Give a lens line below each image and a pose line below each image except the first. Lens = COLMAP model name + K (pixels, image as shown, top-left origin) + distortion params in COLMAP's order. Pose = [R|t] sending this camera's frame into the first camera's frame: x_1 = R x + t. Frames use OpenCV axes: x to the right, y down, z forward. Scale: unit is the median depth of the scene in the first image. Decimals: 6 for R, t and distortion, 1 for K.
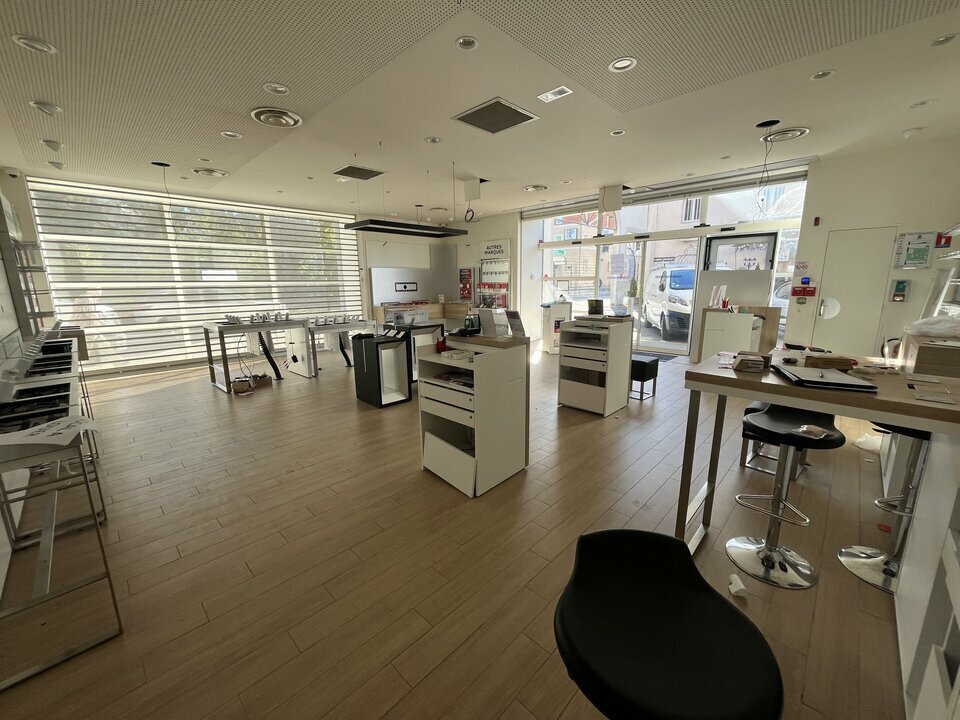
lens RADIAL K [[387.3, 0, 477.1], [0, 387.3, 359.1], [0, 0, 1]] dist [0.000582, 0.000071]
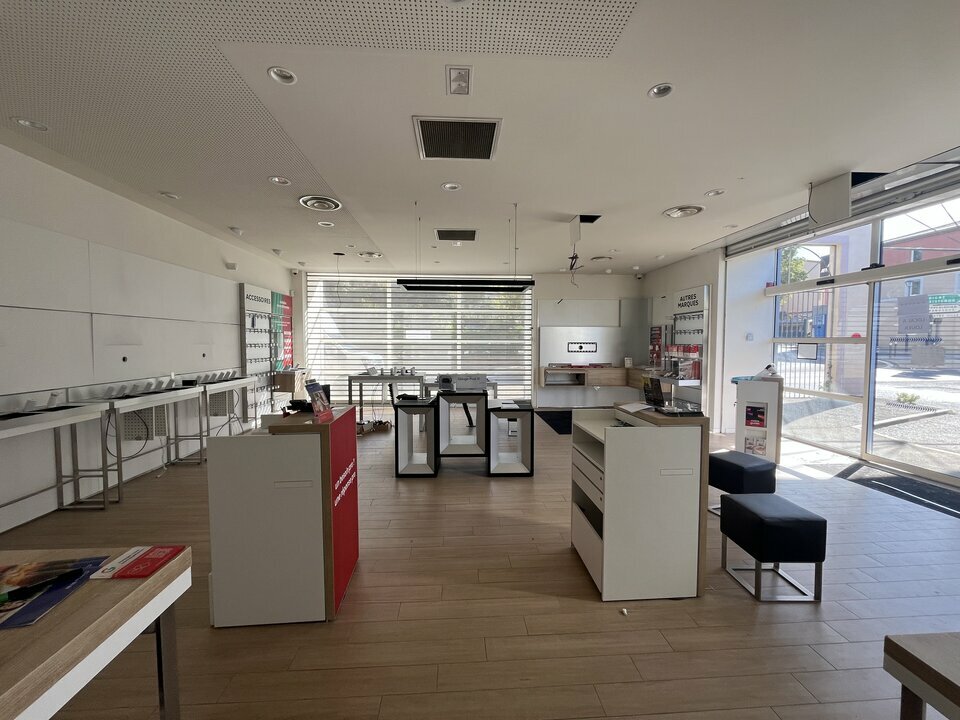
lens RADIAL K [[387.3, 0, 477.1], [0, 387.3, 359.1], [0, 0, 1]] dist [0.000582, 0.000071]
pose [[0.739449, 0.043146, -0.671829, 0.272606], [-0.142210, 0.985436, -0.093237, -0.049931], [0.658021, 0.164485, 0.734815, 0.226088]]
